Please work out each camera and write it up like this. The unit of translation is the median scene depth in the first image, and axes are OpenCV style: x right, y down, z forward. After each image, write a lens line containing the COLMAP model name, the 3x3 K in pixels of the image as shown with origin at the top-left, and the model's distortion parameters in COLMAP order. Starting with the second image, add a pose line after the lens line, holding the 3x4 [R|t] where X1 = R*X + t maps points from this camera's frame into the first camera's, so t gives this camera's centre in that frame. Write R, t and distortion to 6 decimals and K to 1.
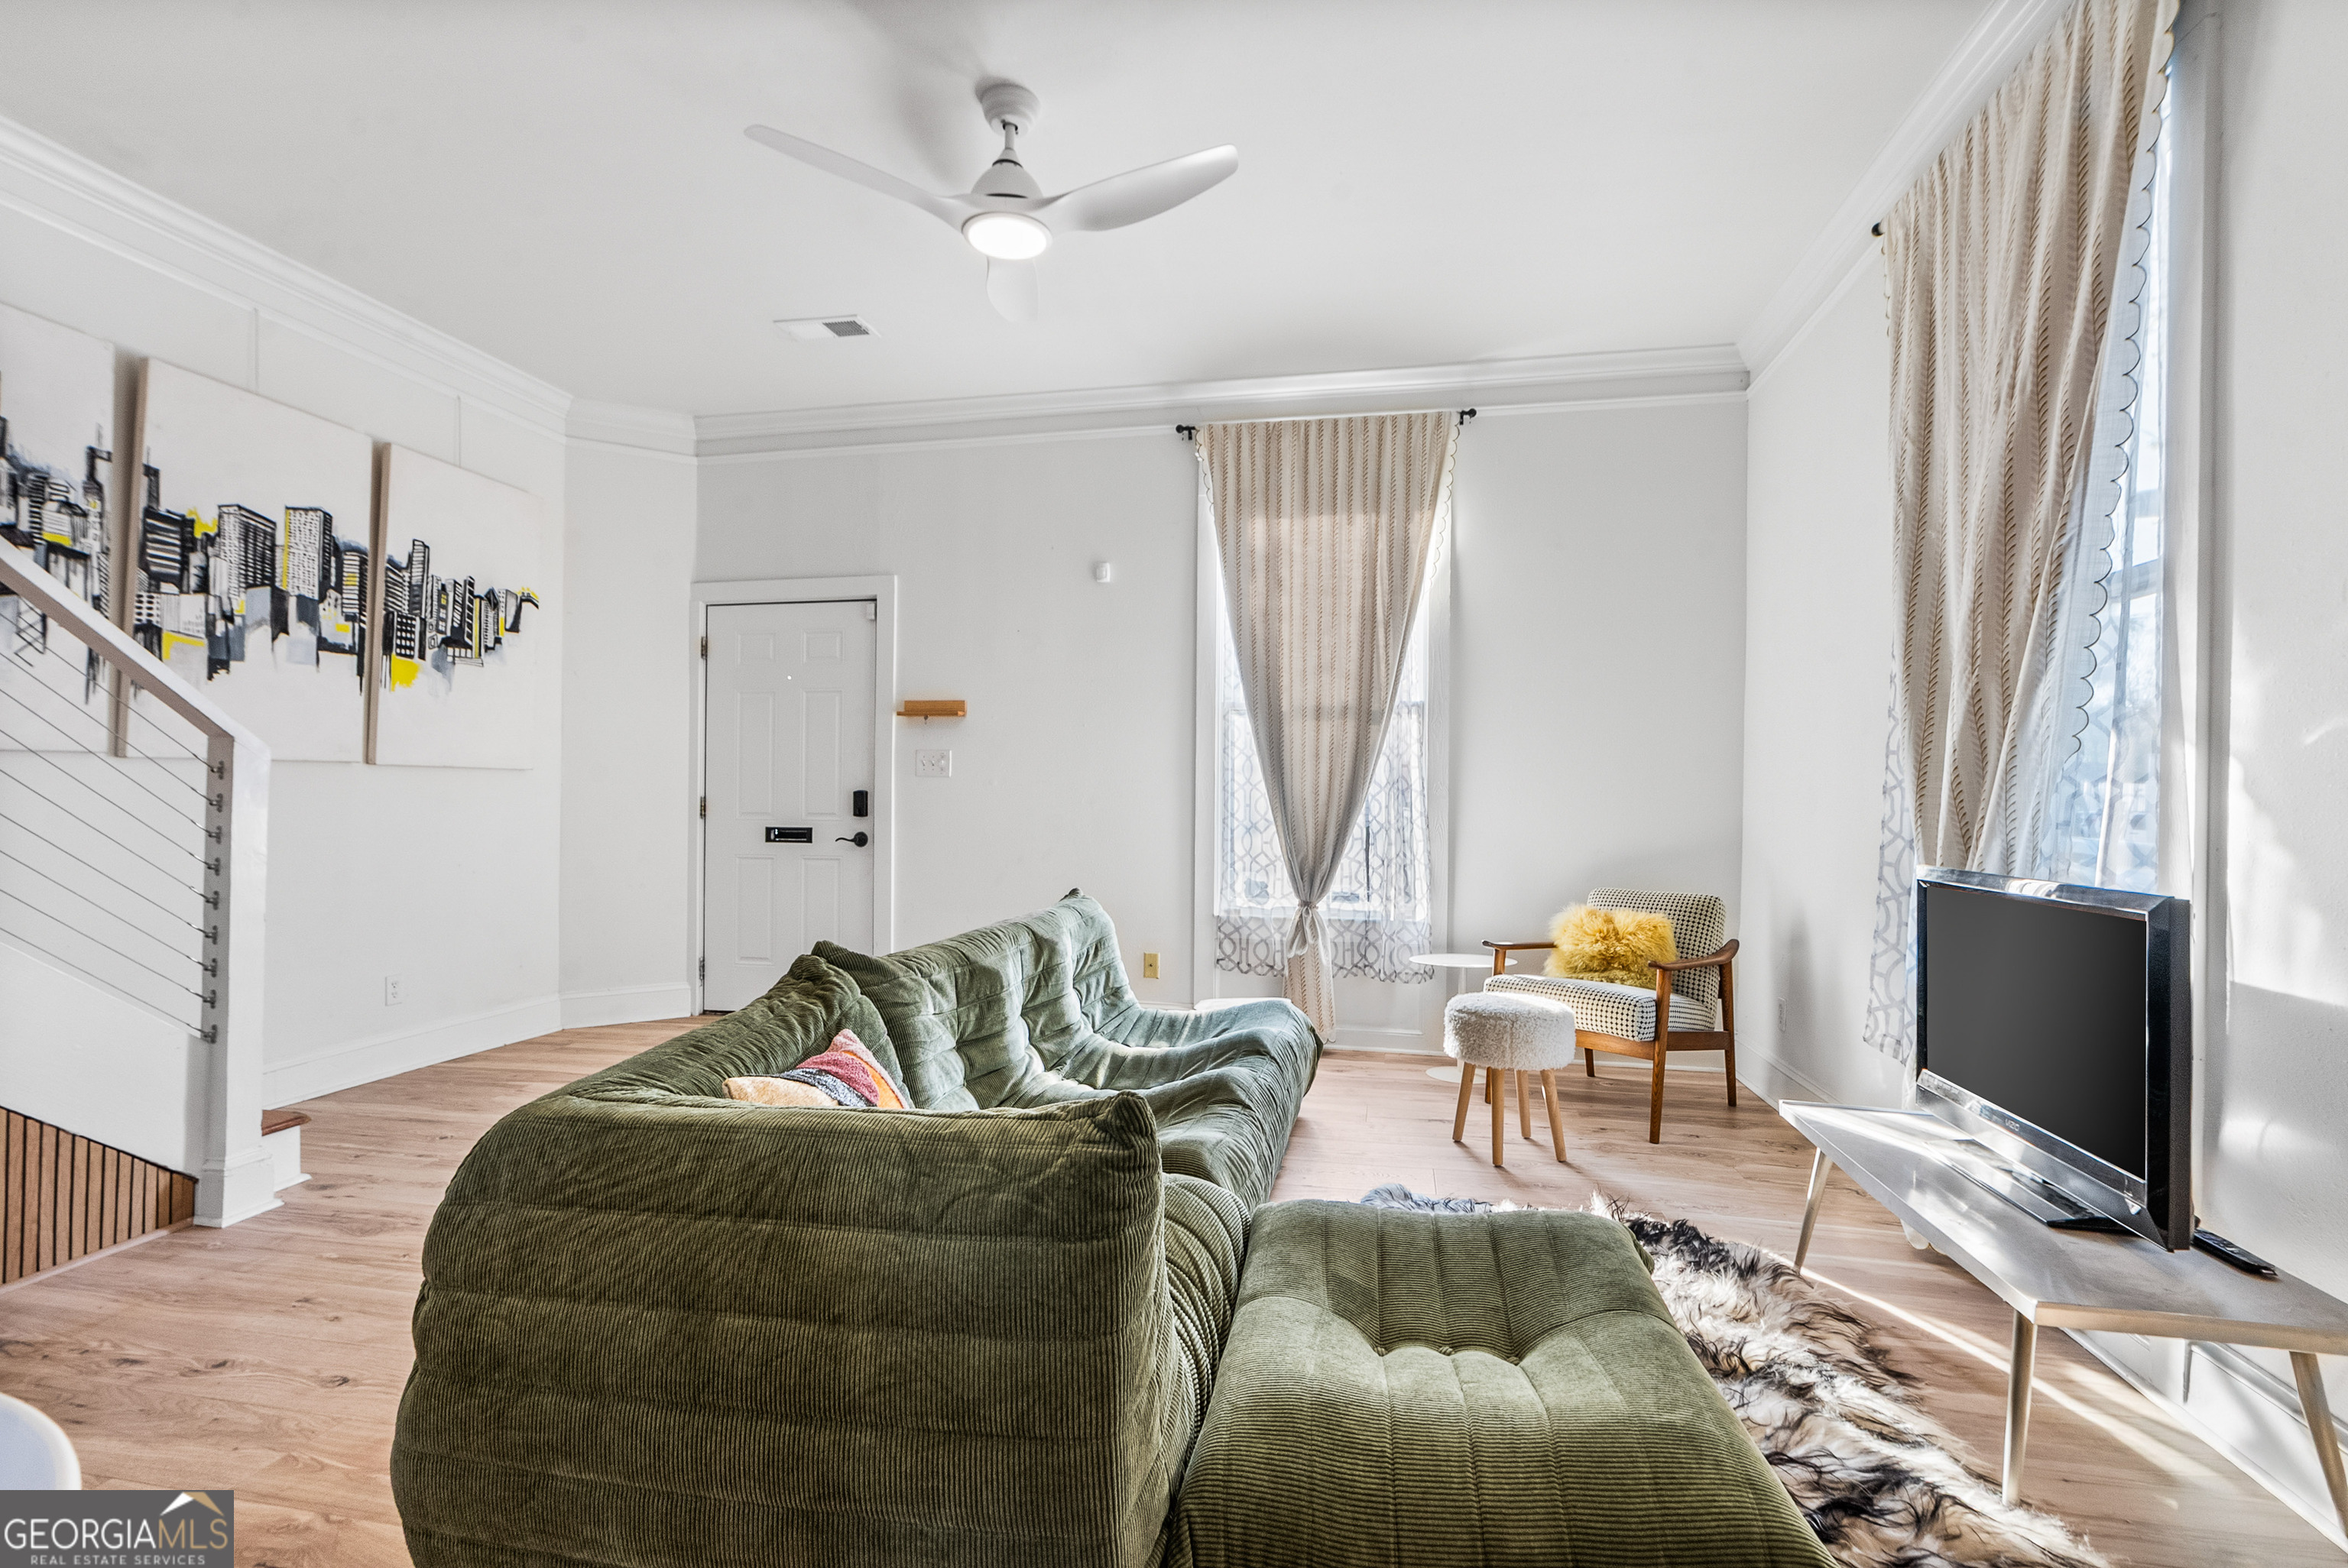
lens RADIAL K [[1062.9, 0, 1181.5], [0, 1062.9, 792.6], [0, 0, 1]] dist [-0.003941, -0.000665]
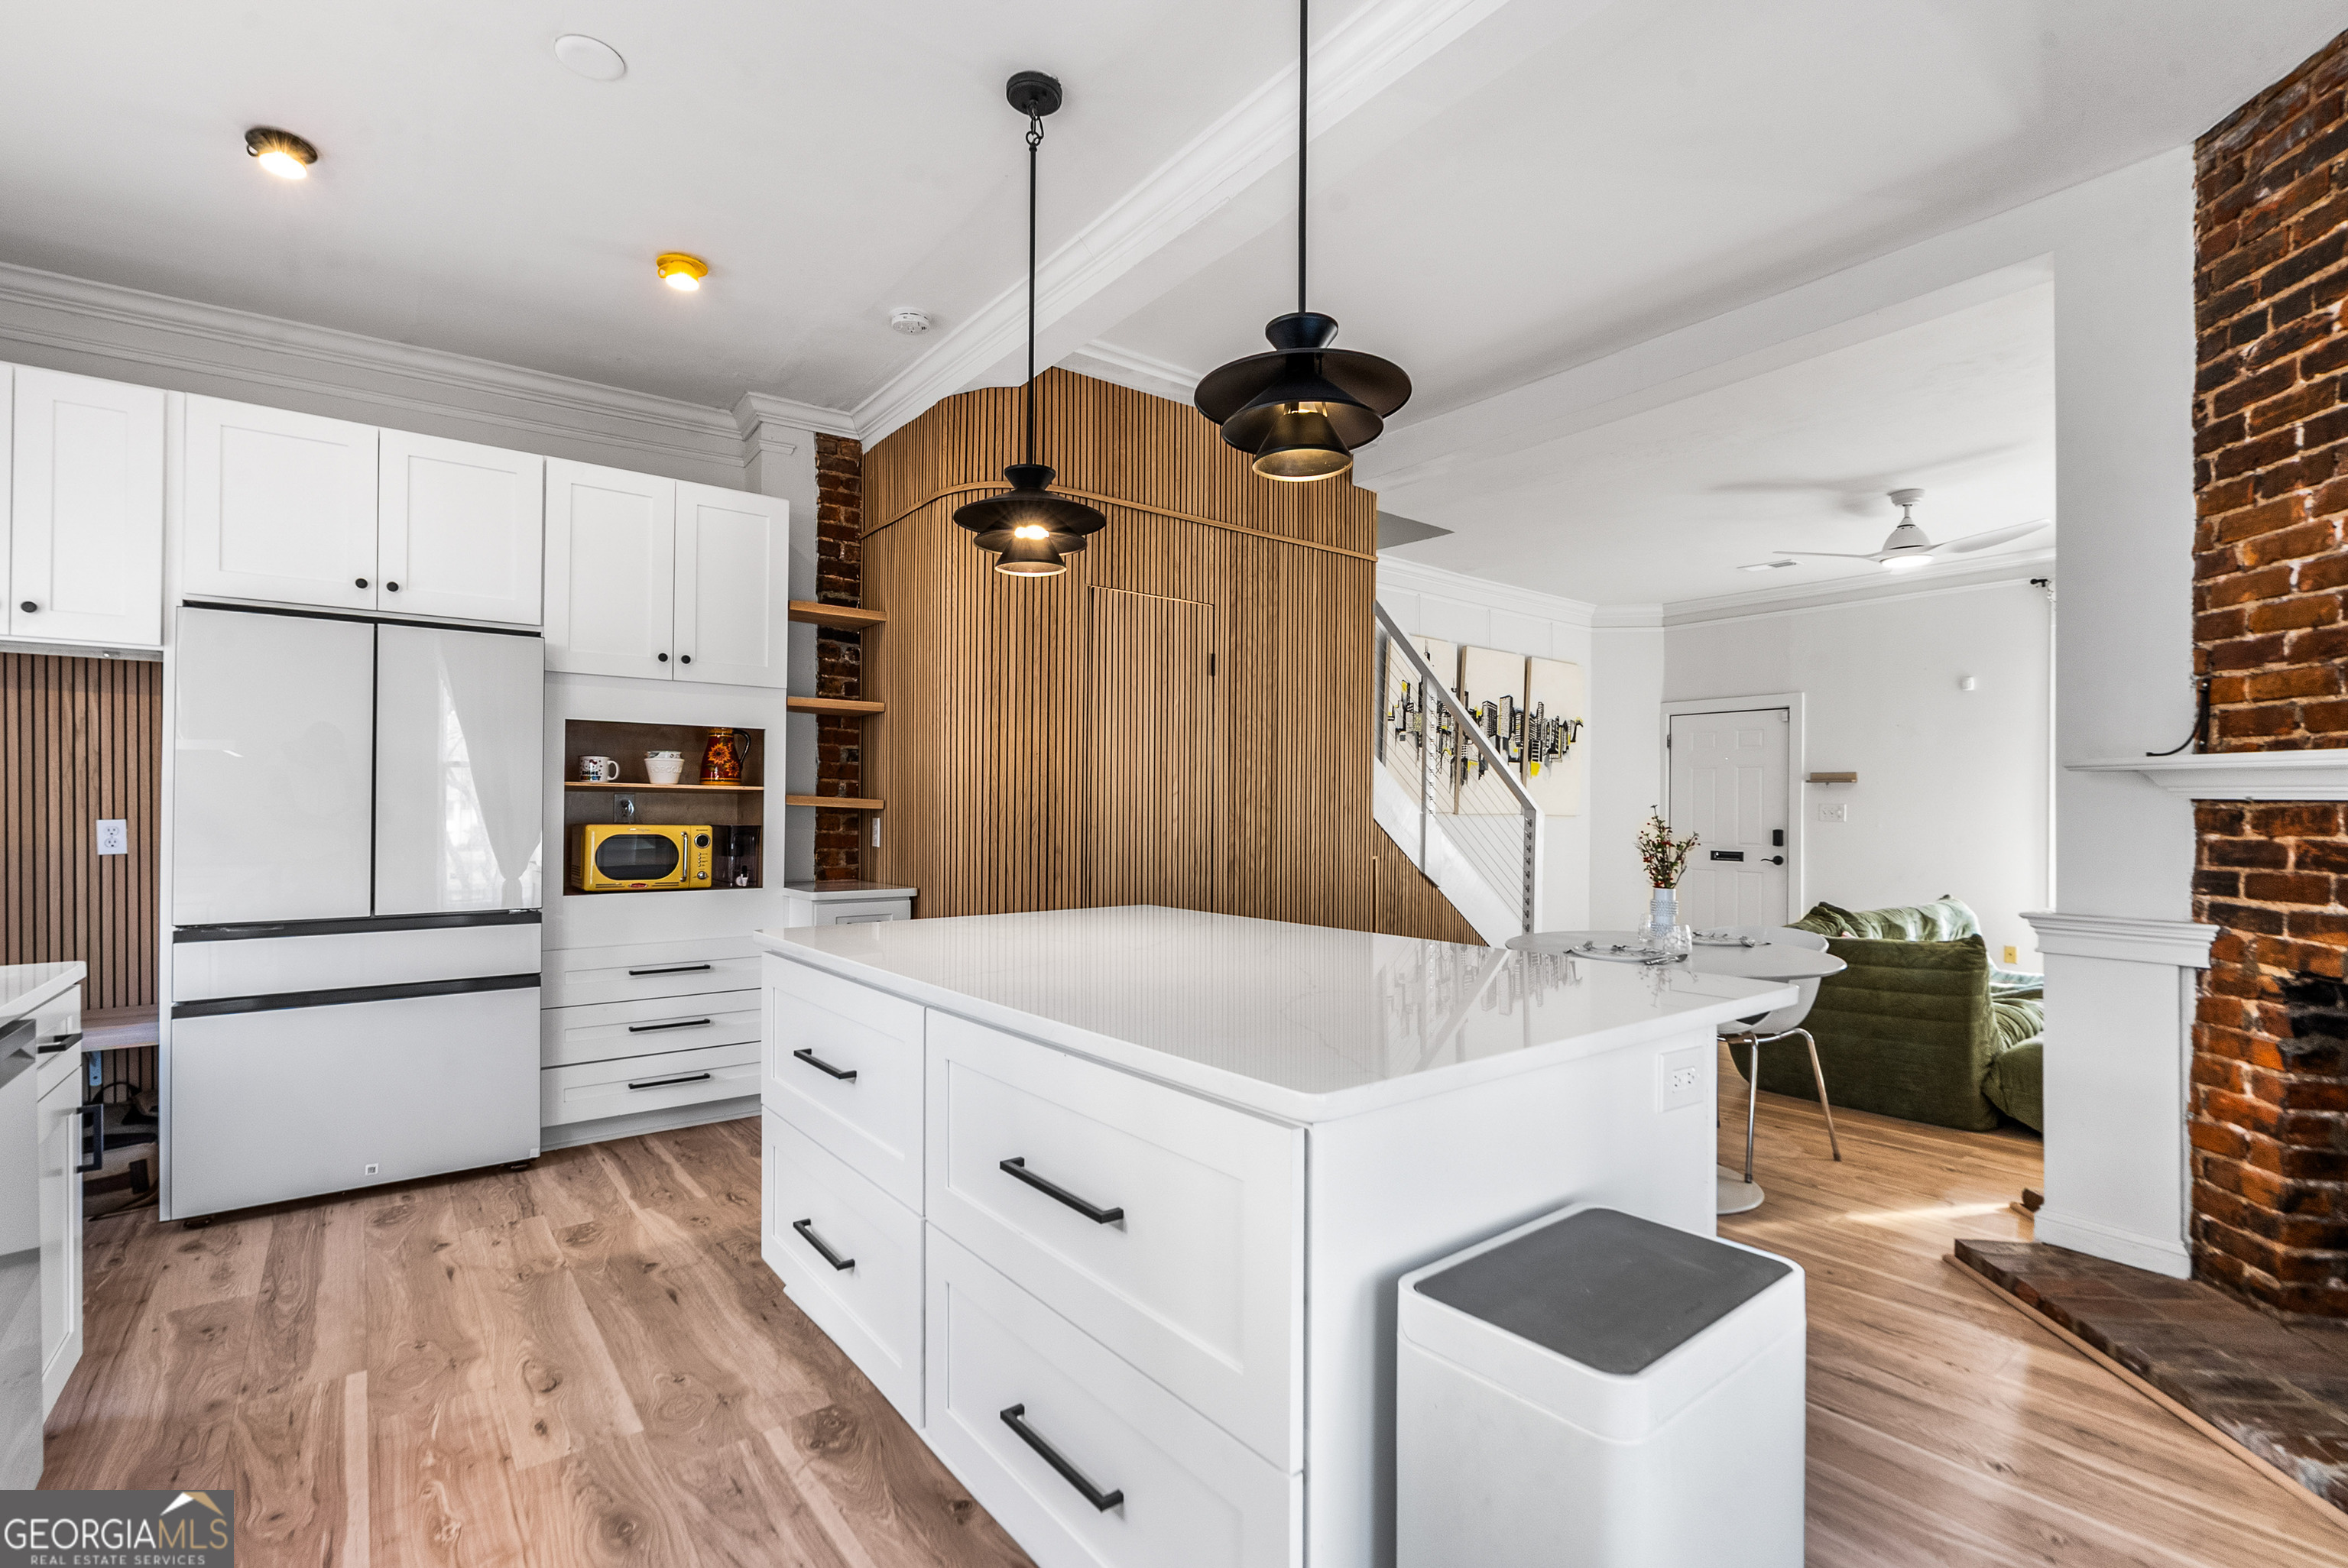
lens RADIAL K [[1062.9, 0, 1176.8], [0, 1062.9, 795.7], [0, 0, 1]] dist [-0.003941, -0.000665]
pose [[0.754168, -0.006711, -0.656648, 0.077462], [-0.005686, 0.999844, -0.016749, -0.026874], [0.656657, 0.016365, 0.754012, -1.004288]]
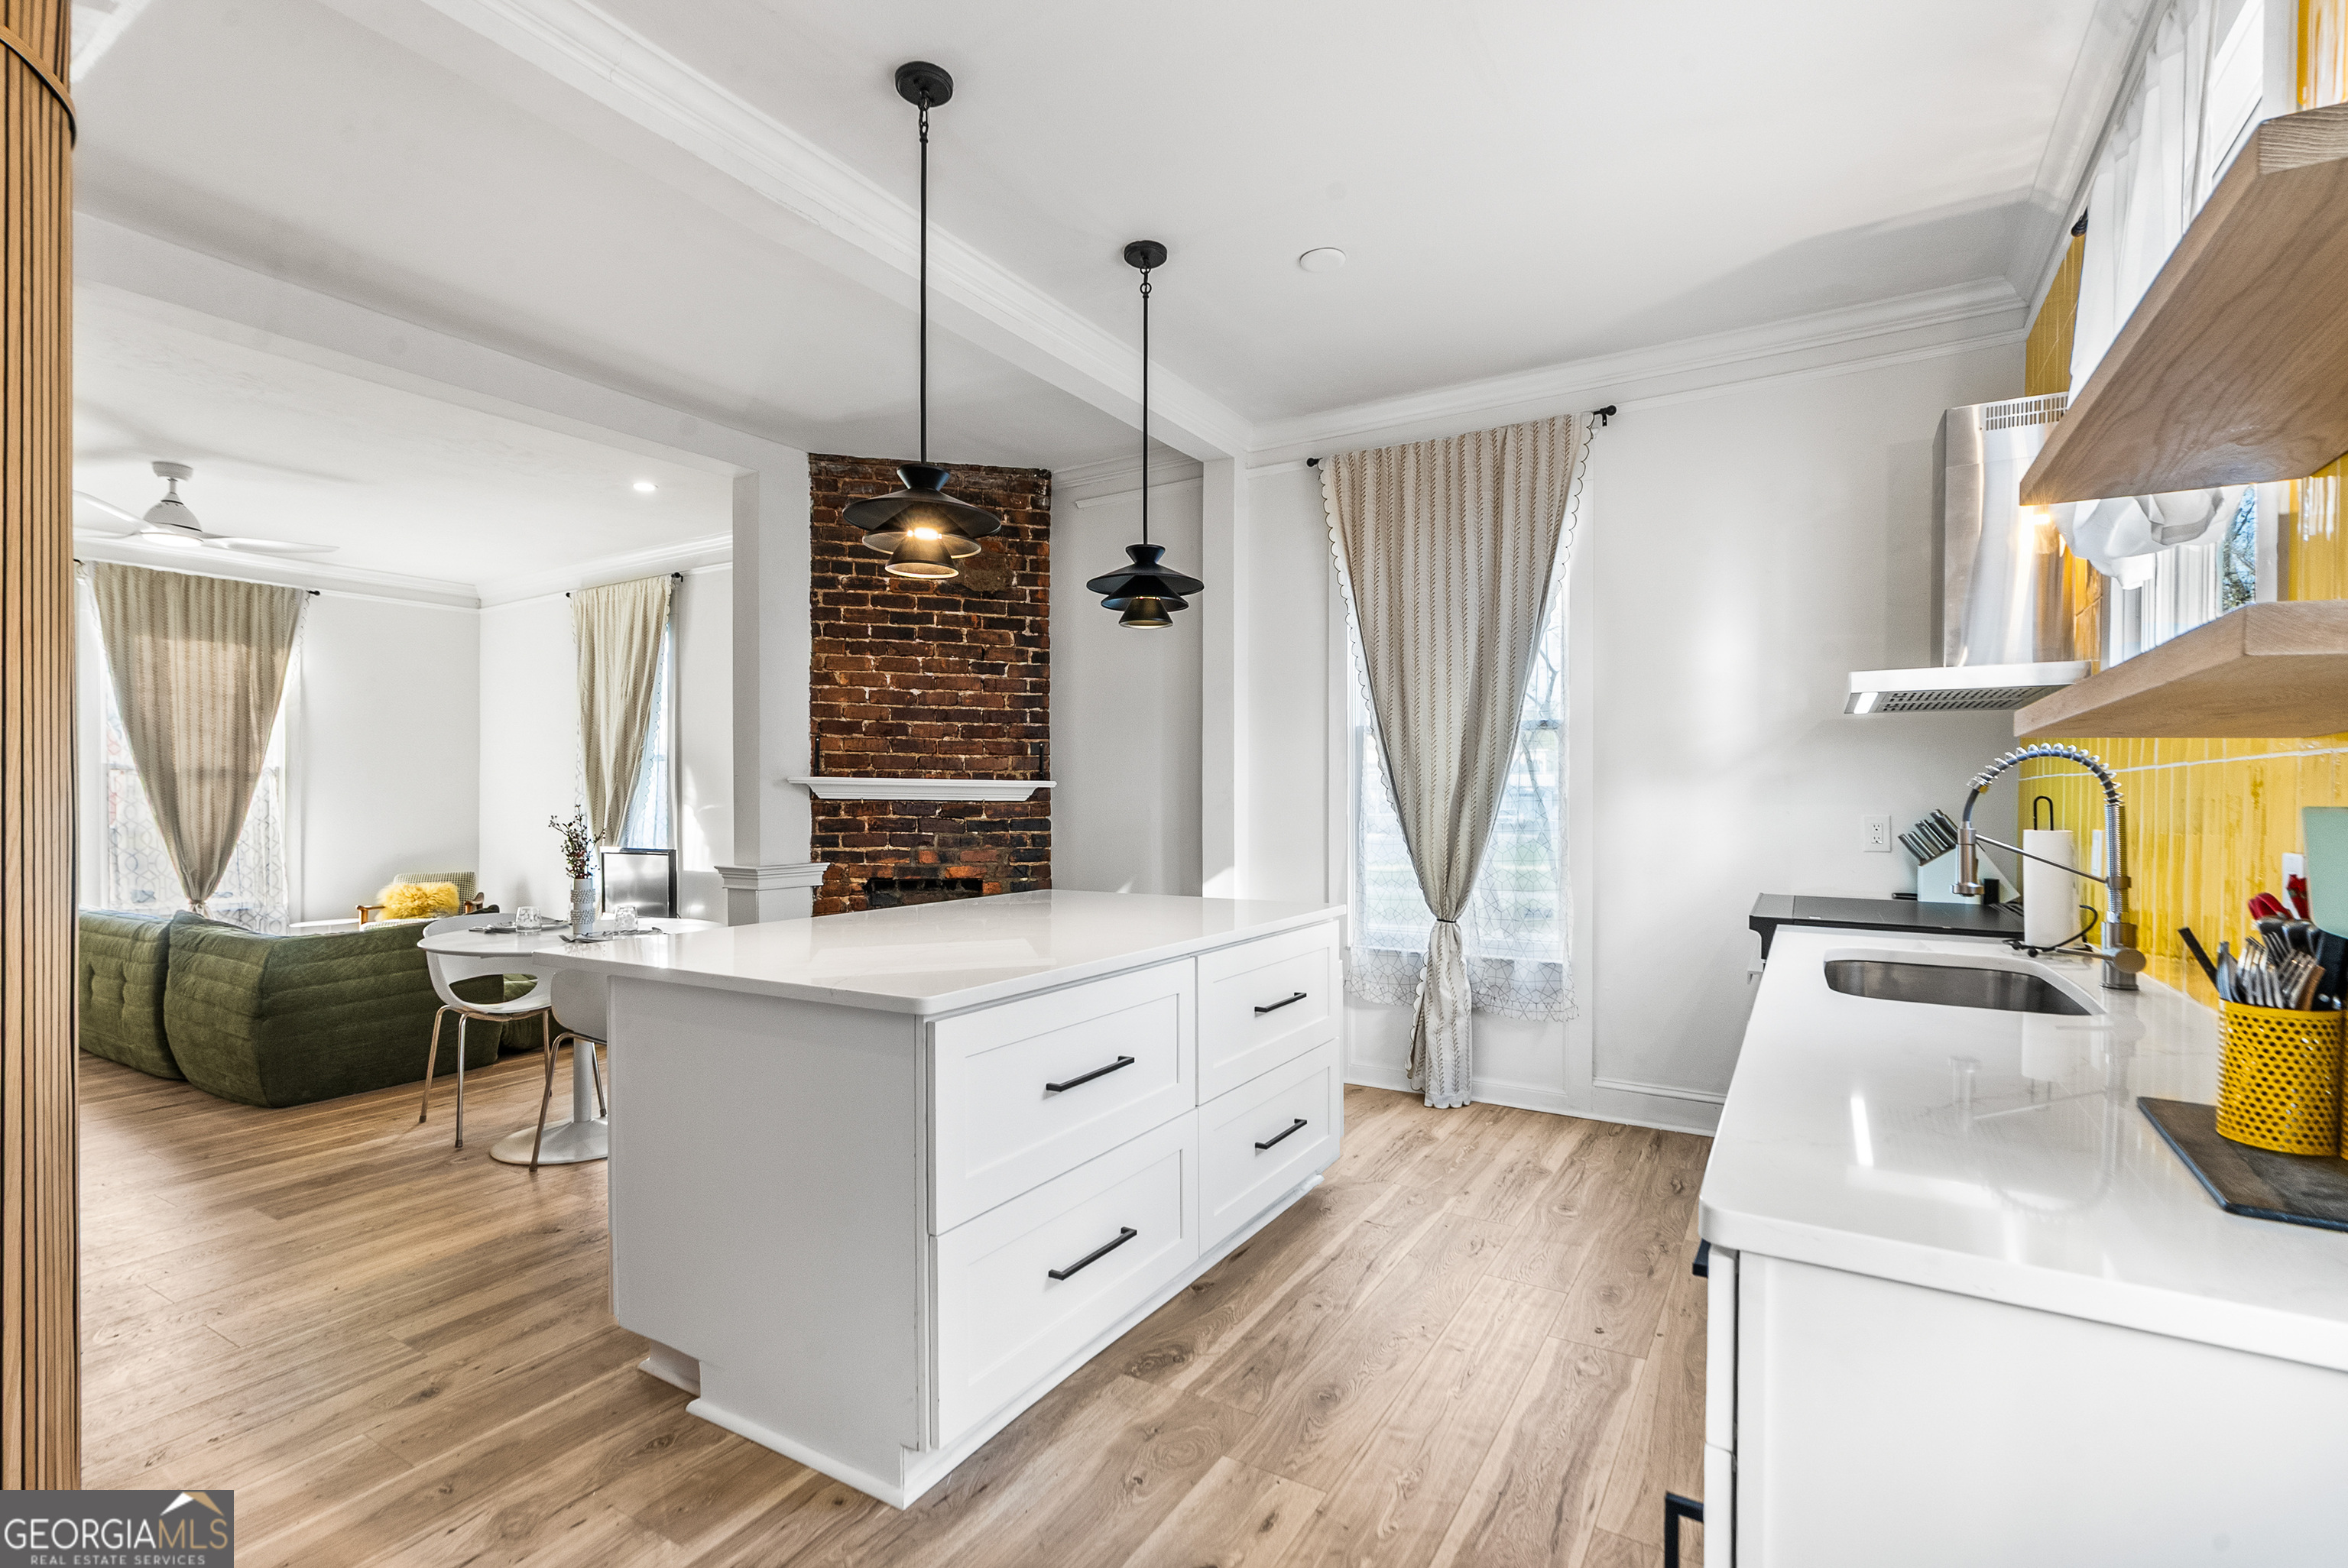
lens RADIAL K [[1062.9, 0, 1185.2], [0, 1062.9, 788.4], [0, 0, 1]] dist [-0.003941, -0.000665]
pose [[0.337012, 0.002452, 0.941497, -0.937763], [0.007342, 0.999959, -0.005233, -0.041833], [-0.941472, 0.008676, 0.336980, -0.937530]]
